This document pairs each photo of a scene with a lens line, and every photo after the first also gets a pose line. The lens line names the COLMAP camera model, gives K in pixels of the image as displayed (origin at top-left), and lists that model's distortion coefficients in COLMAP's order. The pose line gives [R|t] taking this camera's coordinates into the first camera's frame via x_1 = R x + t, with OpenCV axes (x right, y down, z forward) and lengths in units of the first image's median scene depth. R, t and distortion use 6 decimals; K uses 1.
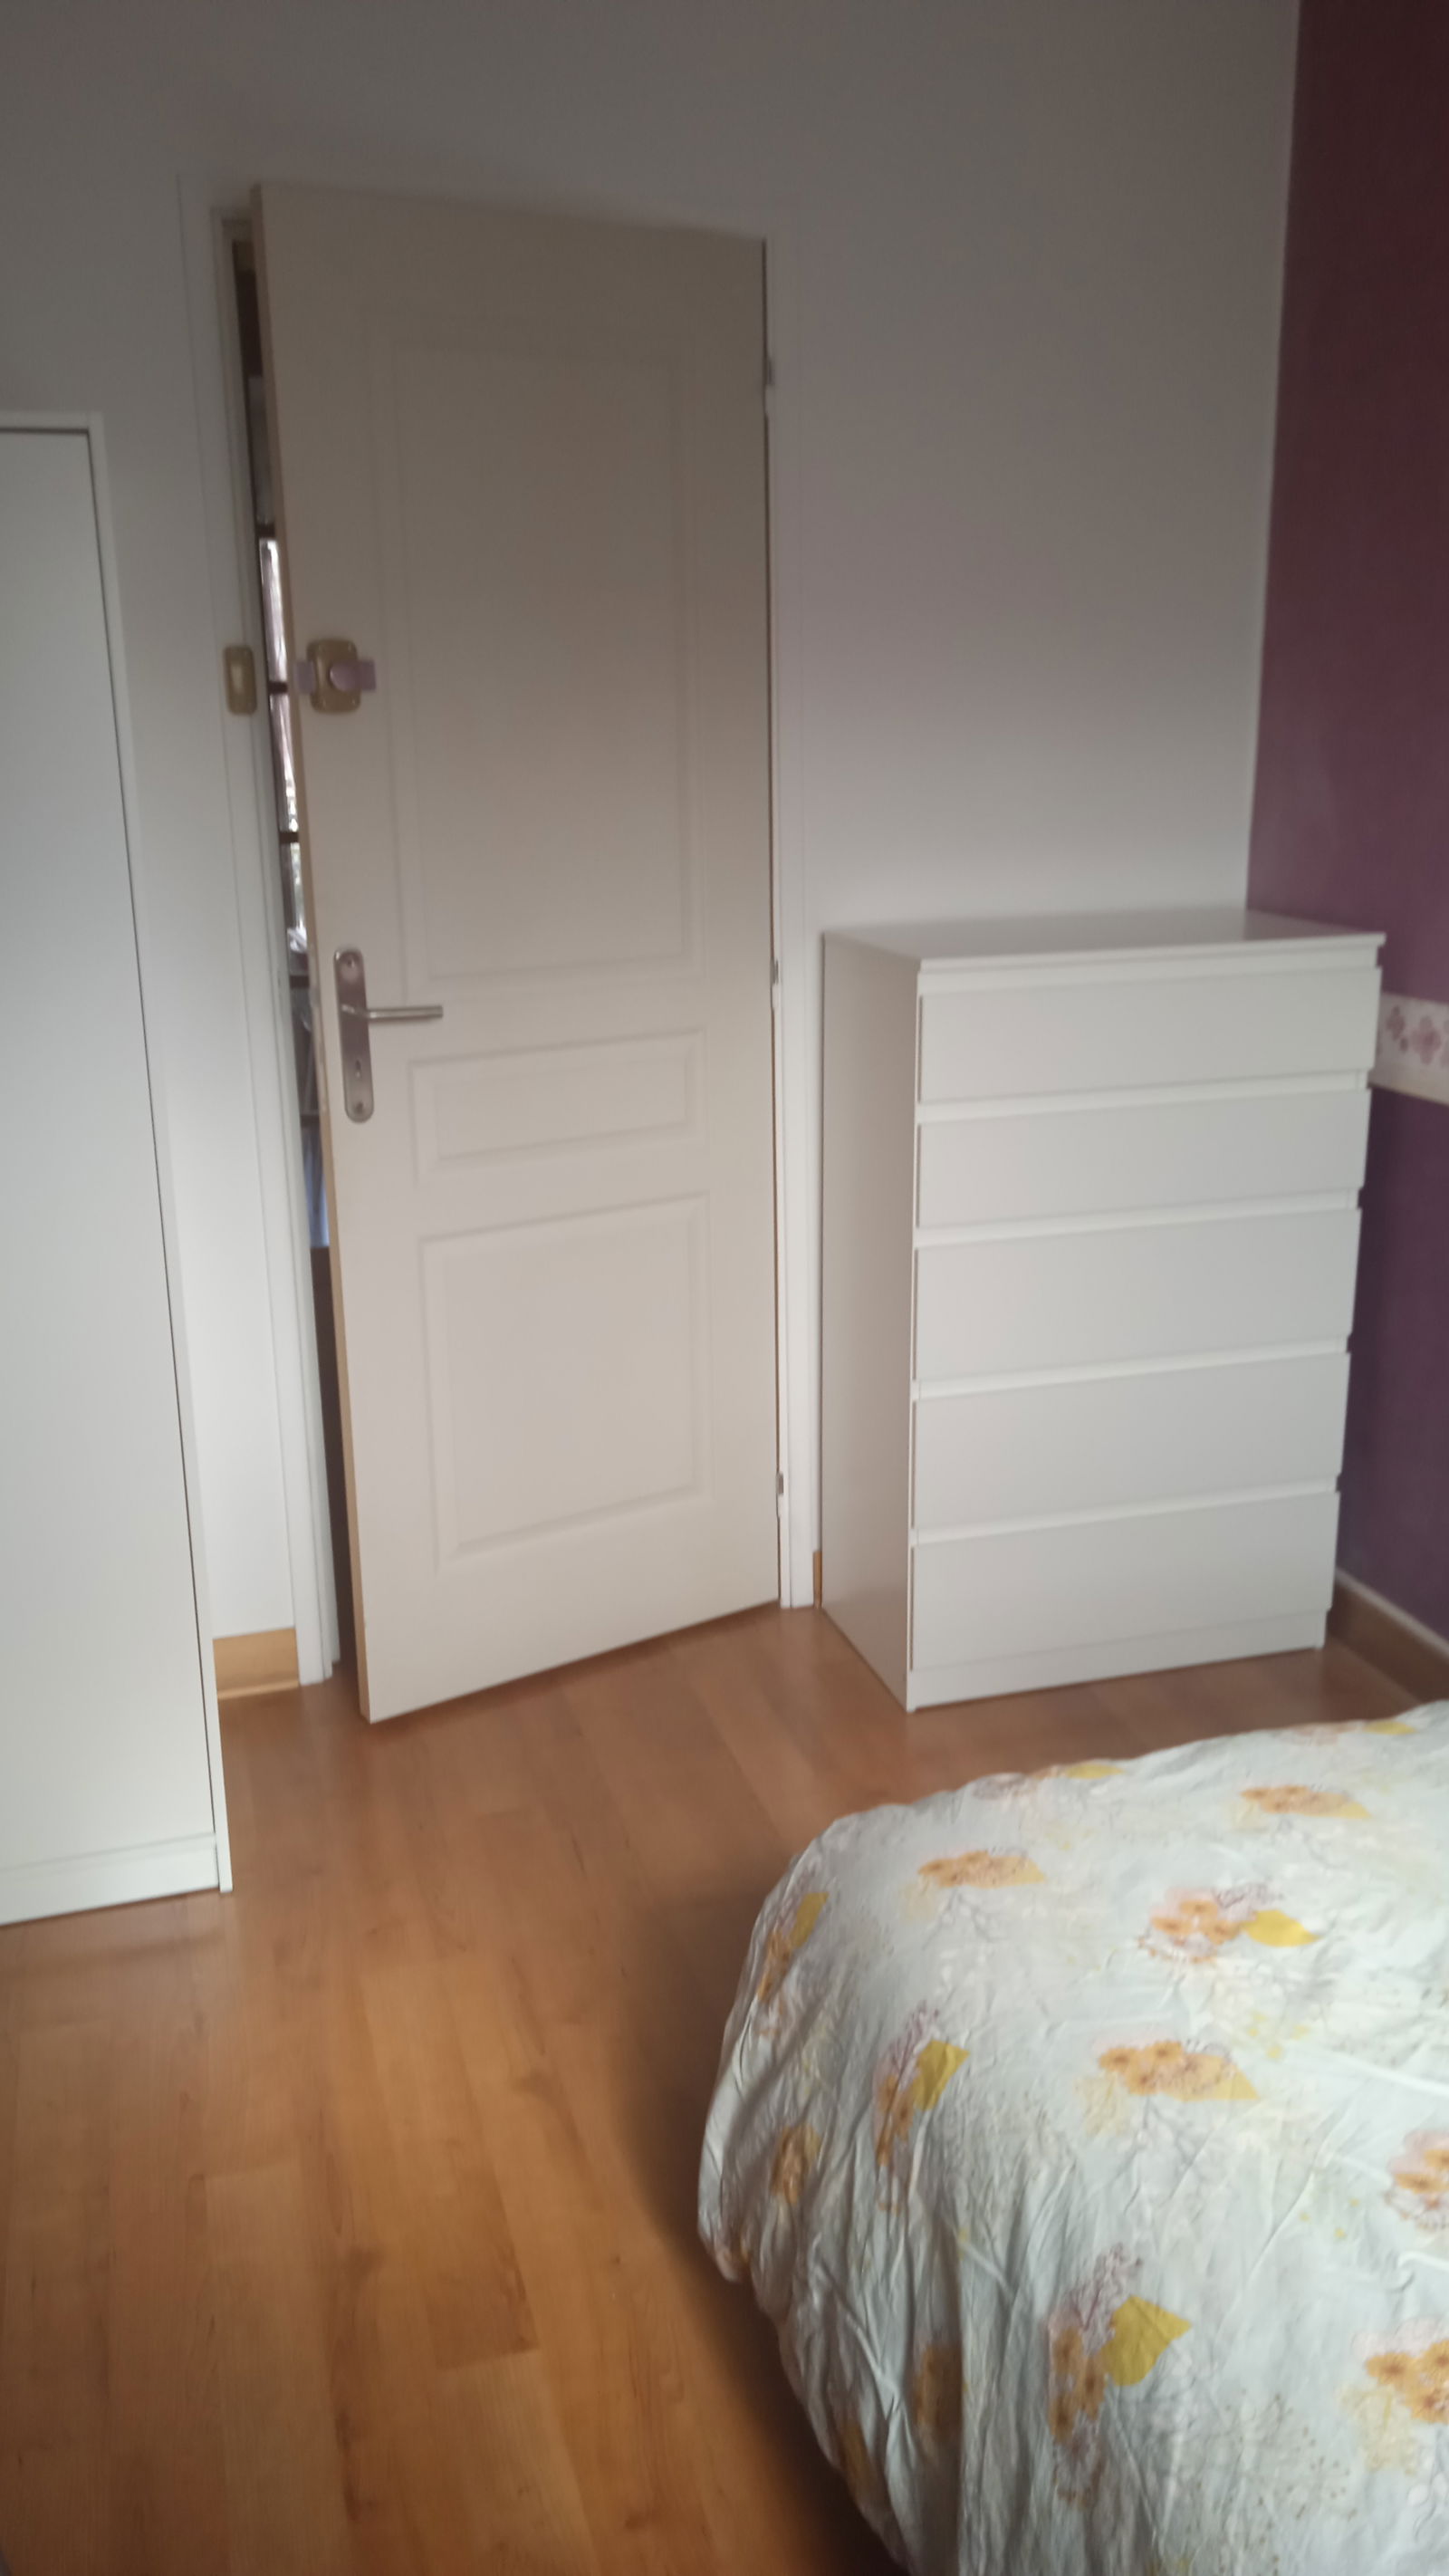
lens RADIAL K [[2049.3, 0, 724.5], [0, 2049.3, 1288.0], [0, 0, 1]] dist [0.010559, -0.000884]
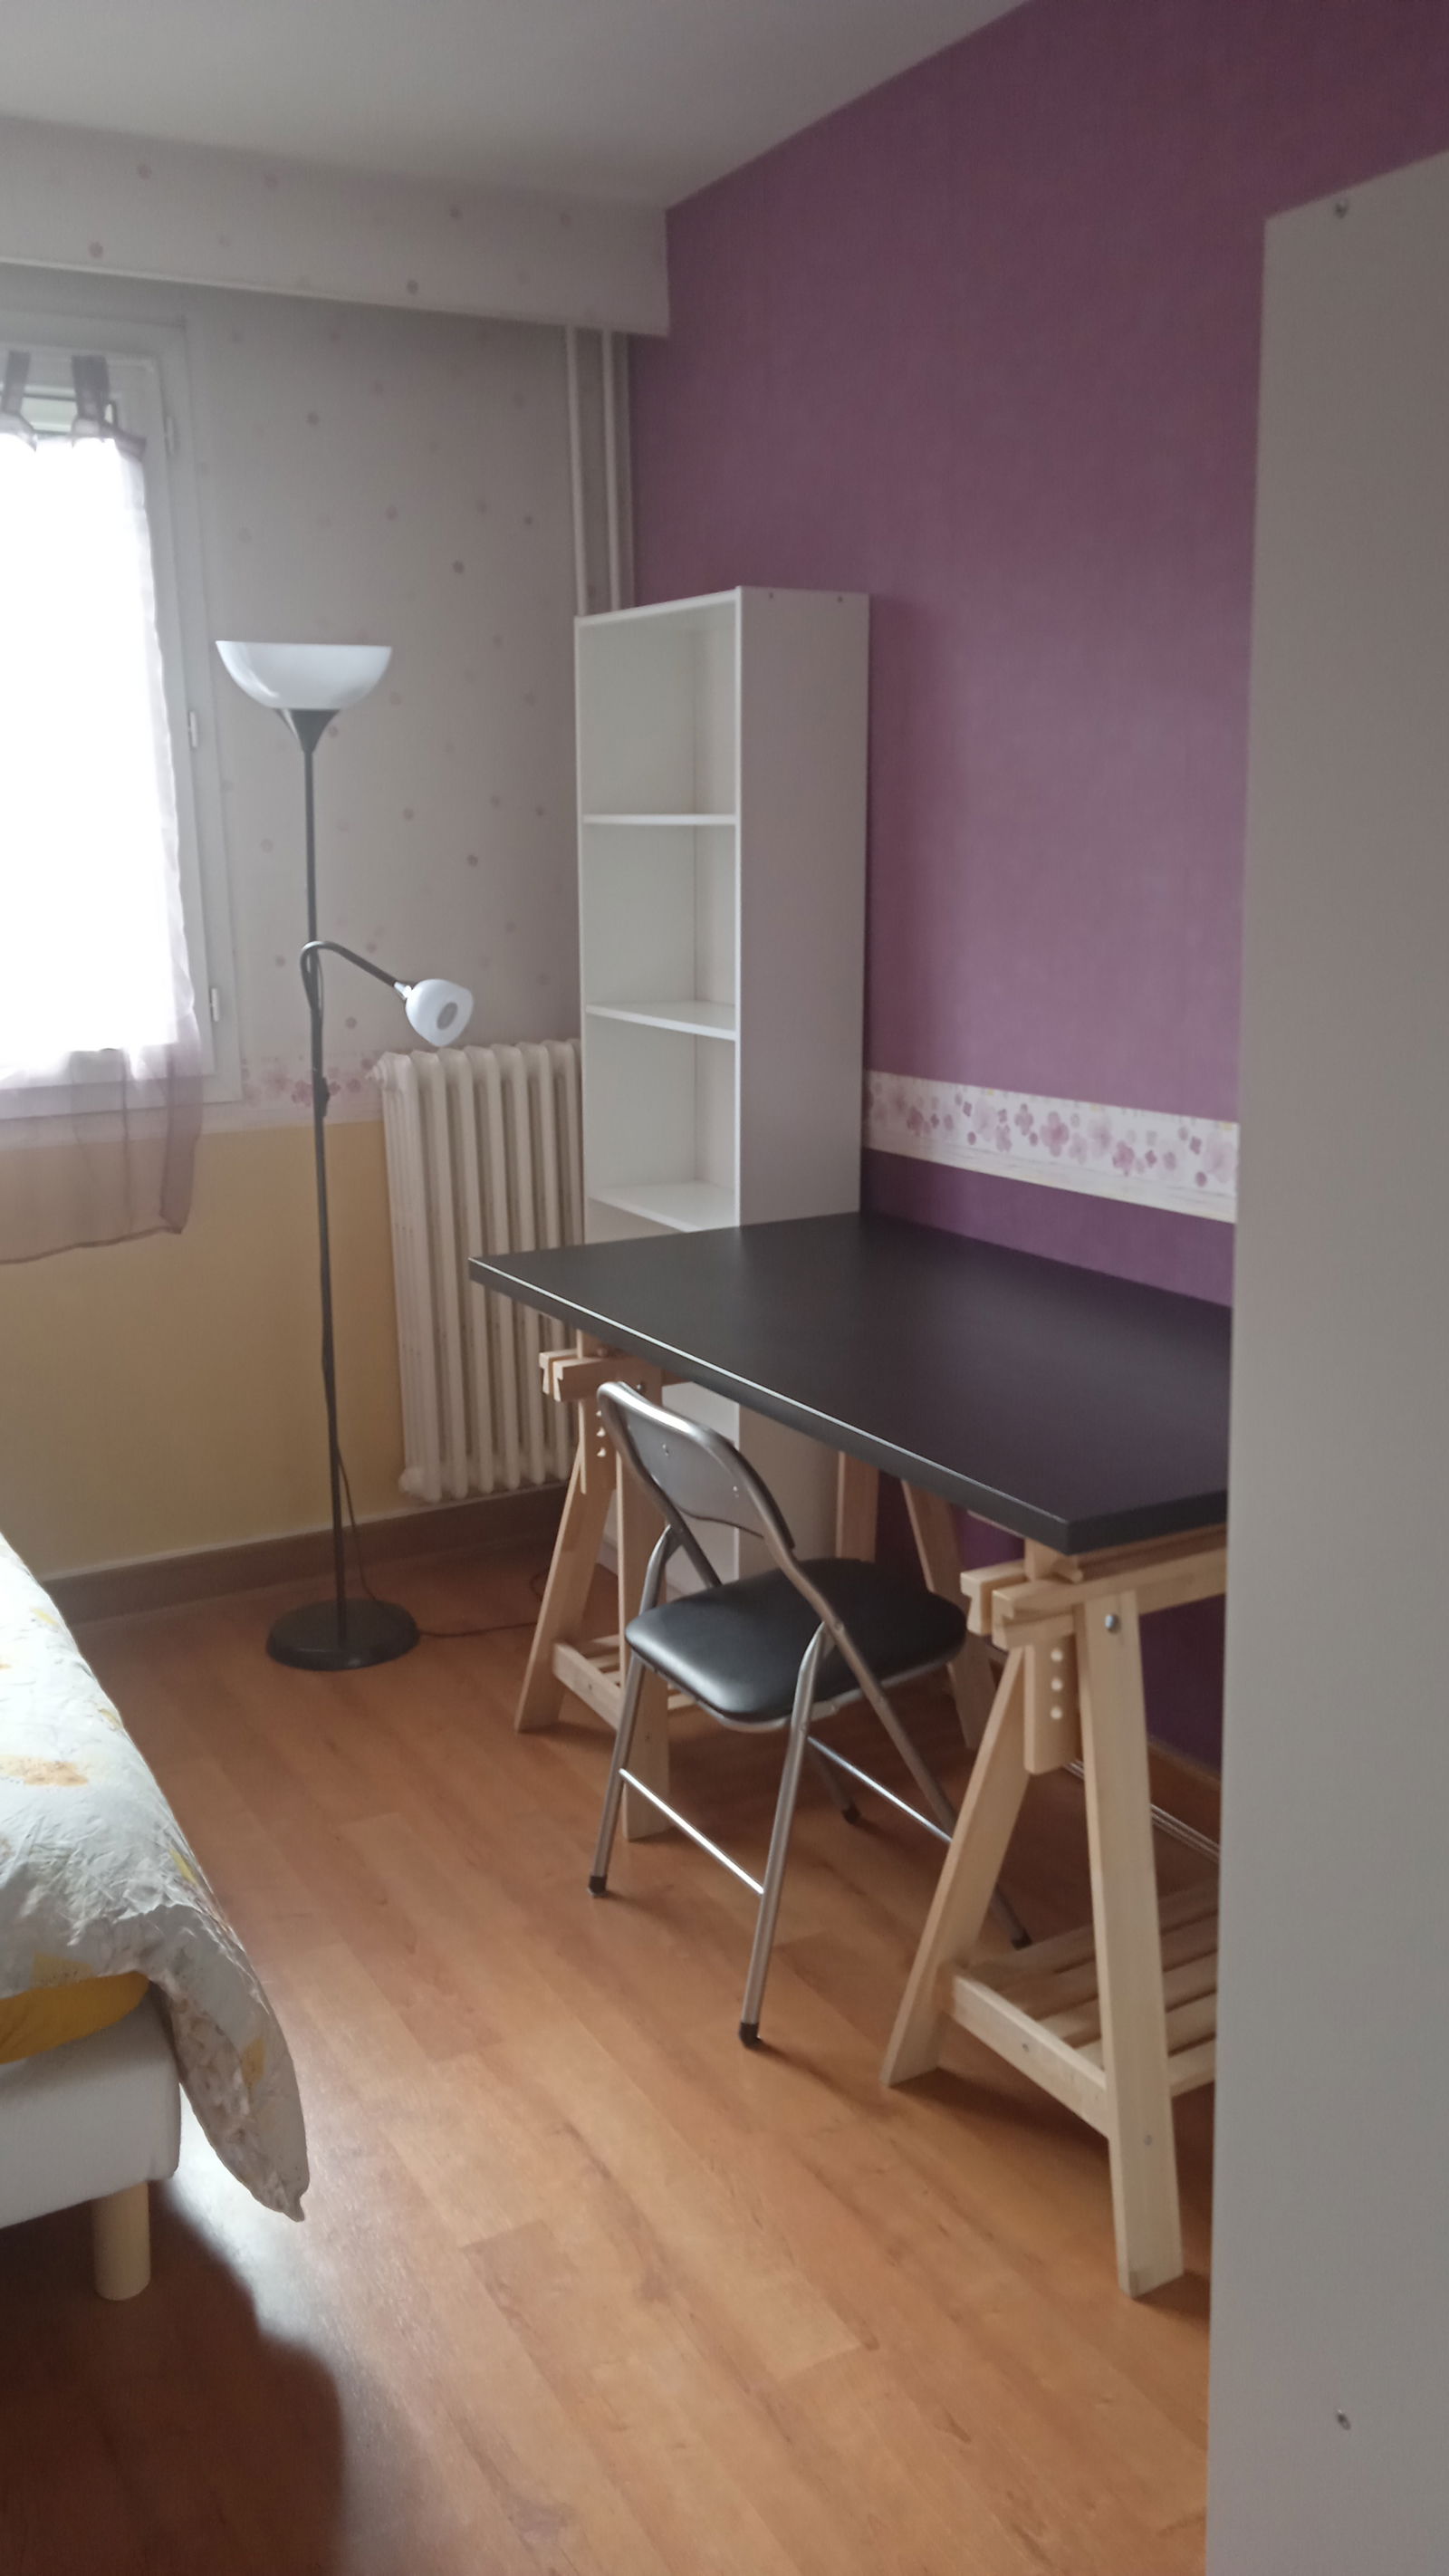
lens RADIAL K [[2049.3, 0, 724.5], [0, 2049.3, 1288.0], [0, 0, 1]] dist [0.010559, -0.000884]
pose [[-0.973039, 0.082574, -0.215352, -0.034566], [-0.030289, 0.879877, 0.474235, -0.563045], [0.228642, 0.467972, -0.853654, 1.999214]]
